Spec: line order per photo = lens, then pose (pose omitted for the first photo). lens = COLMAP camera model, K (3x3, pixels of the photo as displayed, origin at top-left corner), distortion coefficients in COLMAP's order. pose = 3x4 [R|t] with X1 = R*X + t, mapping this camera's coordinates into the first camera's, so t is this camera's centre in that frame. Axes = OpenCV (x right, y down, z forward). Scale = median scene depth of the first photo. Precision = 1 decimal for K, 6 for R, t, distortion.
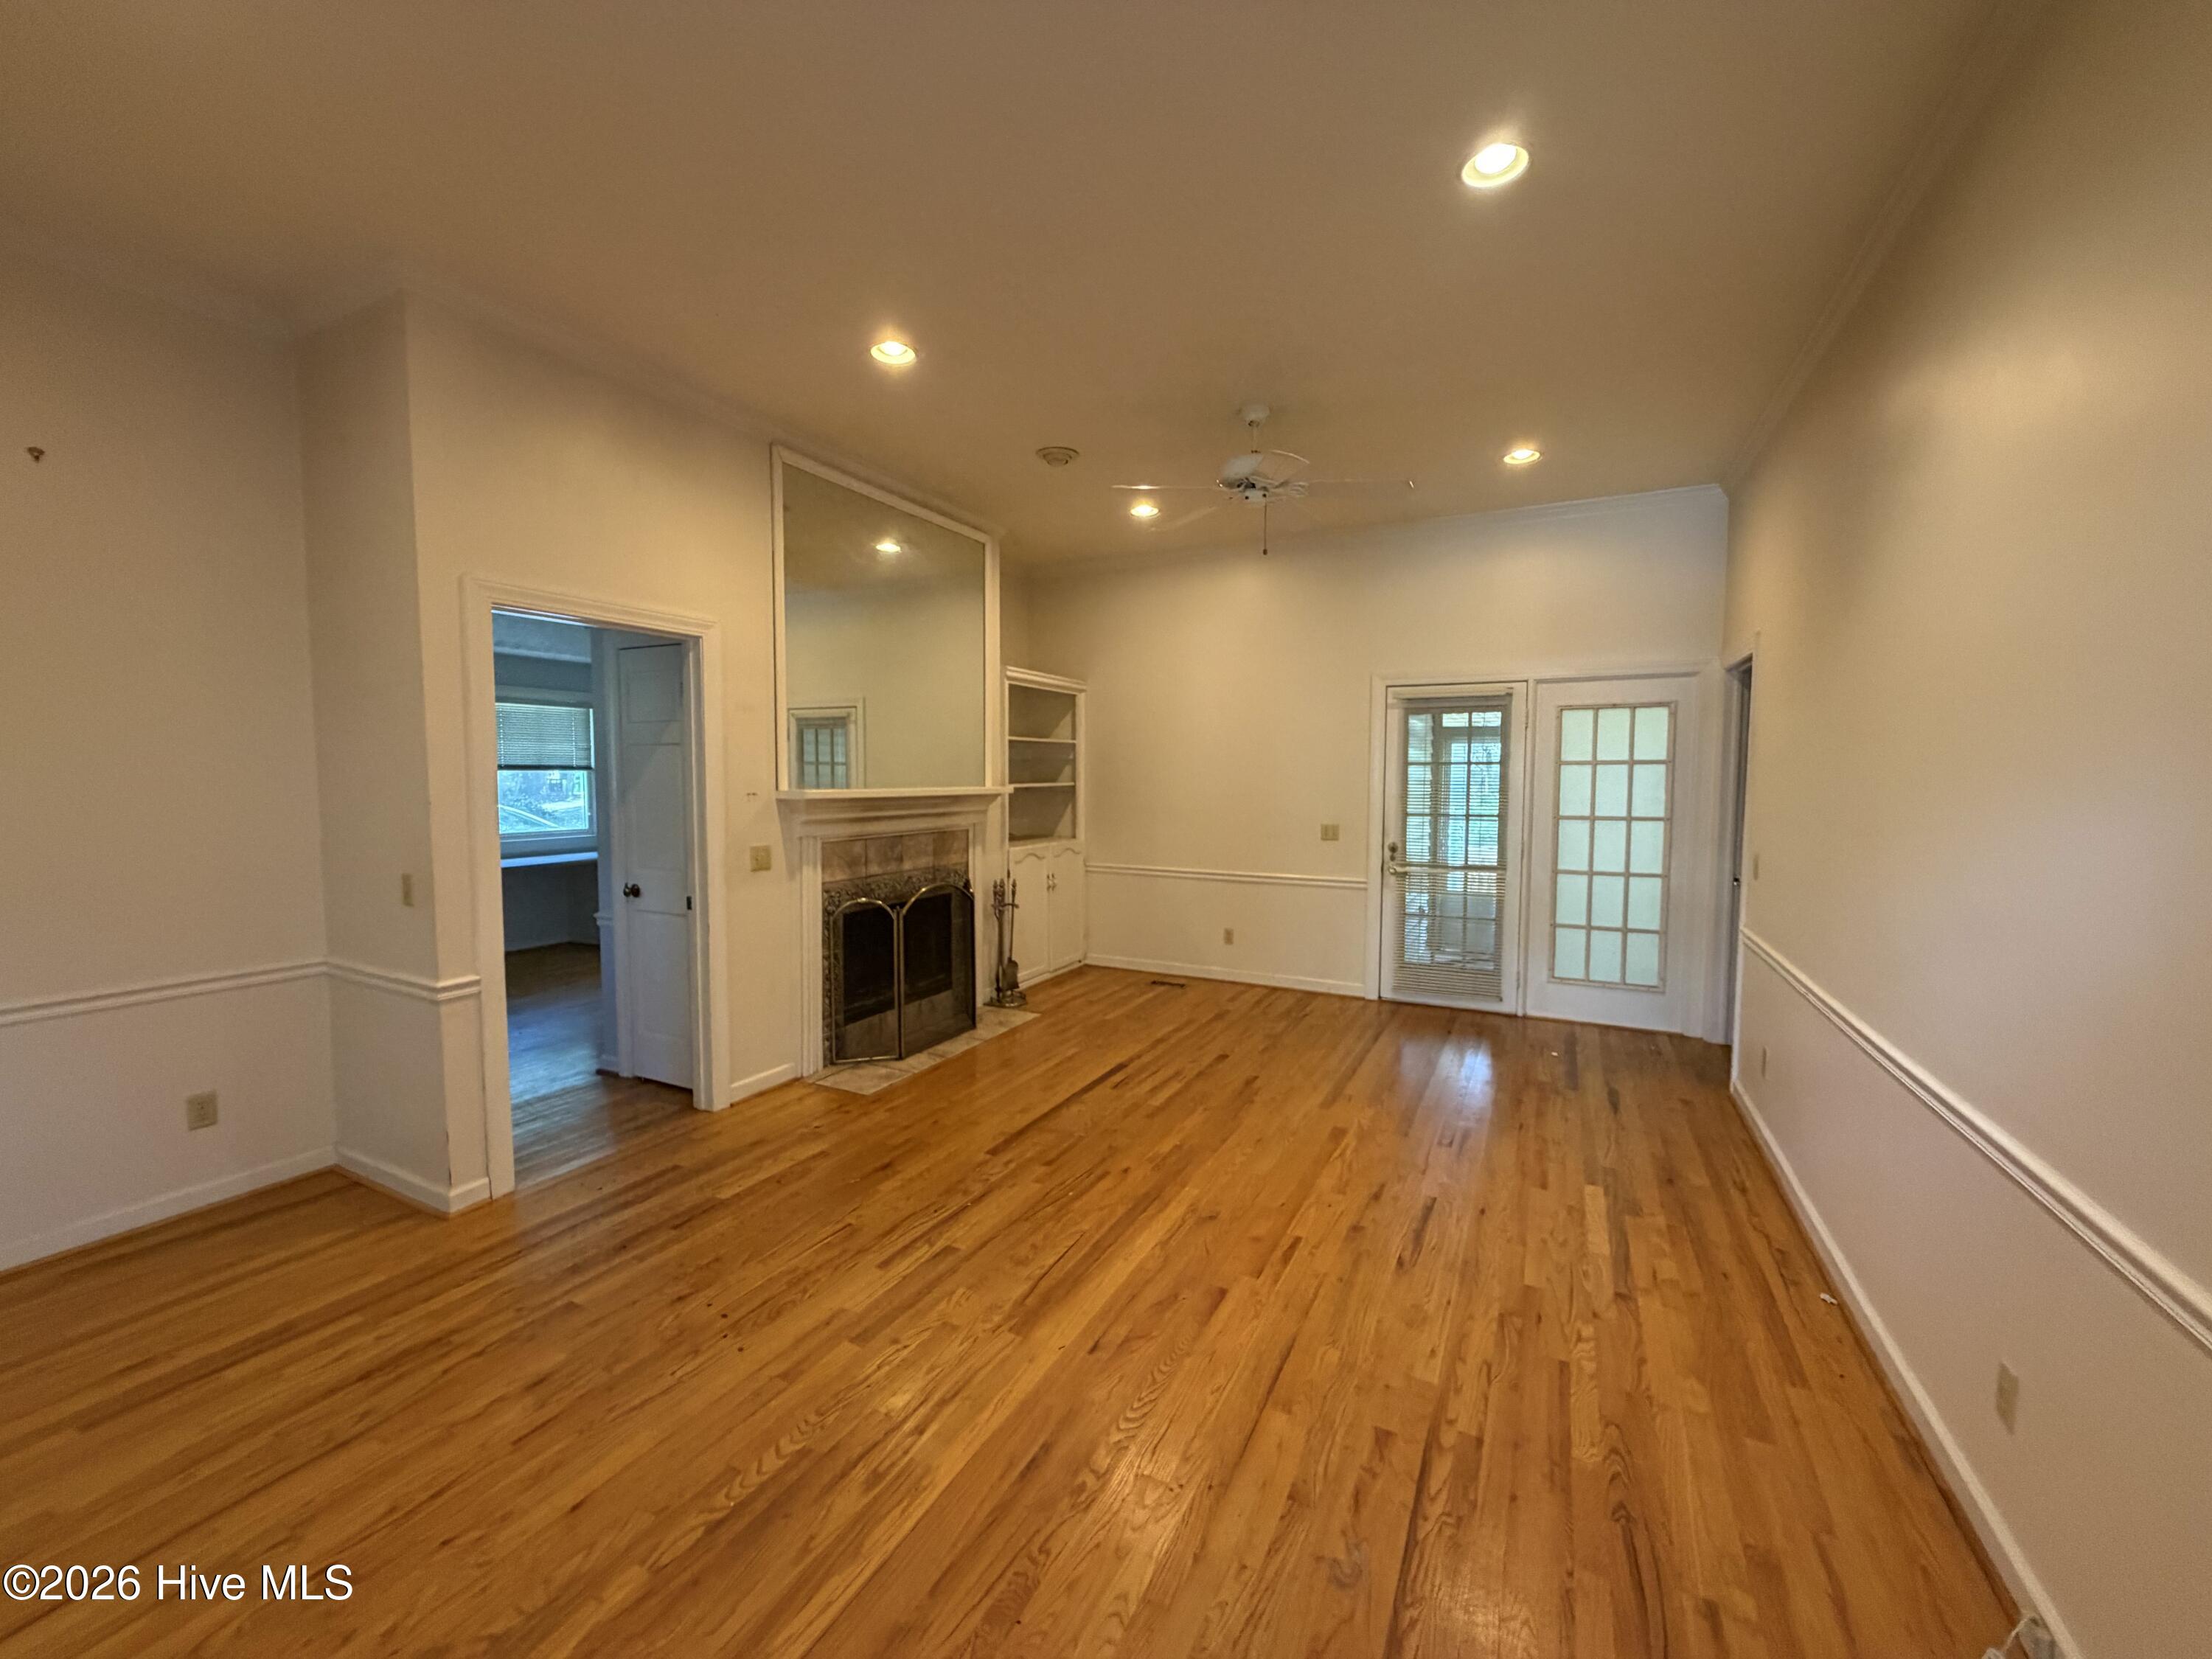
lens RADIAL K [[882.1, 0, 1098.9], [0, 882.1, 825.4], [0, 0, 1]] dist [0.000021, -0.000006]
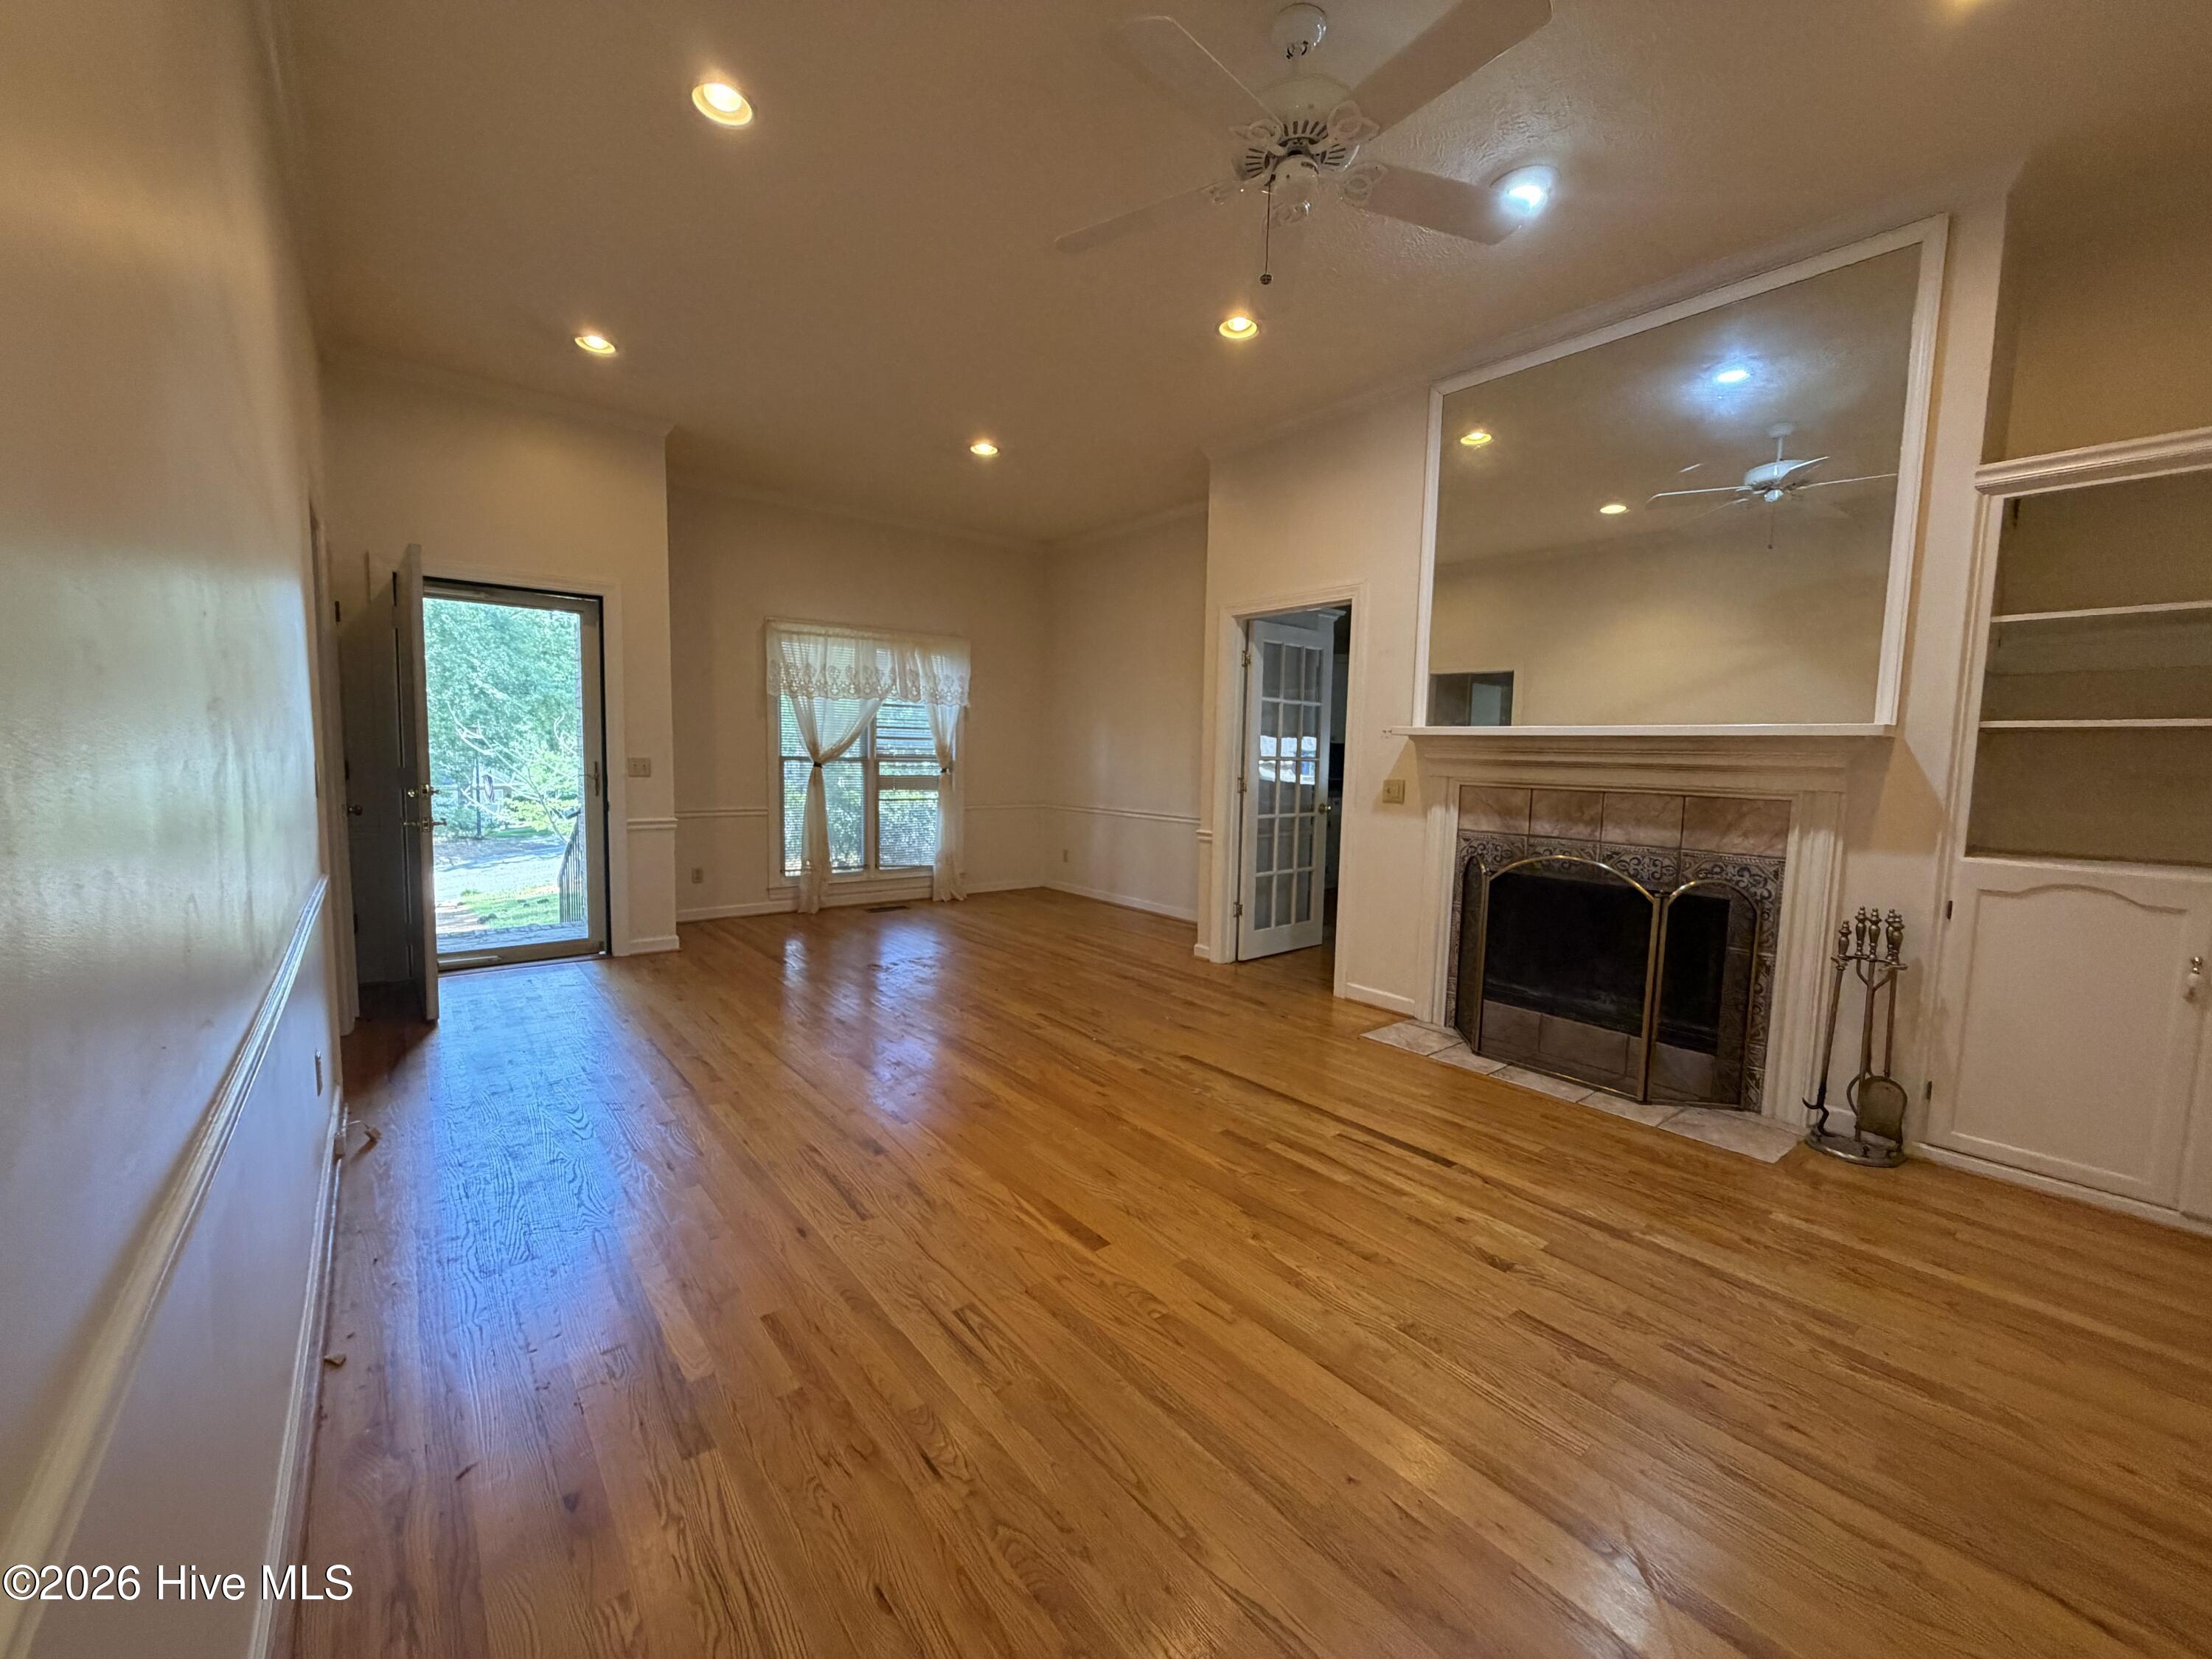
lens RADIAL K [[882.1, 0, 1098.9], [0, 882.1, 825.4], [0, 0, 1]] dist [0.000021, -0.000006]
pose [[-0.398812, 0.066313, -0.914632, 0.677345], [-0.080232, 0.991034, 0.106837, -0.005920], [0.913516, 0.115991, -0.389916, 1.005363]]
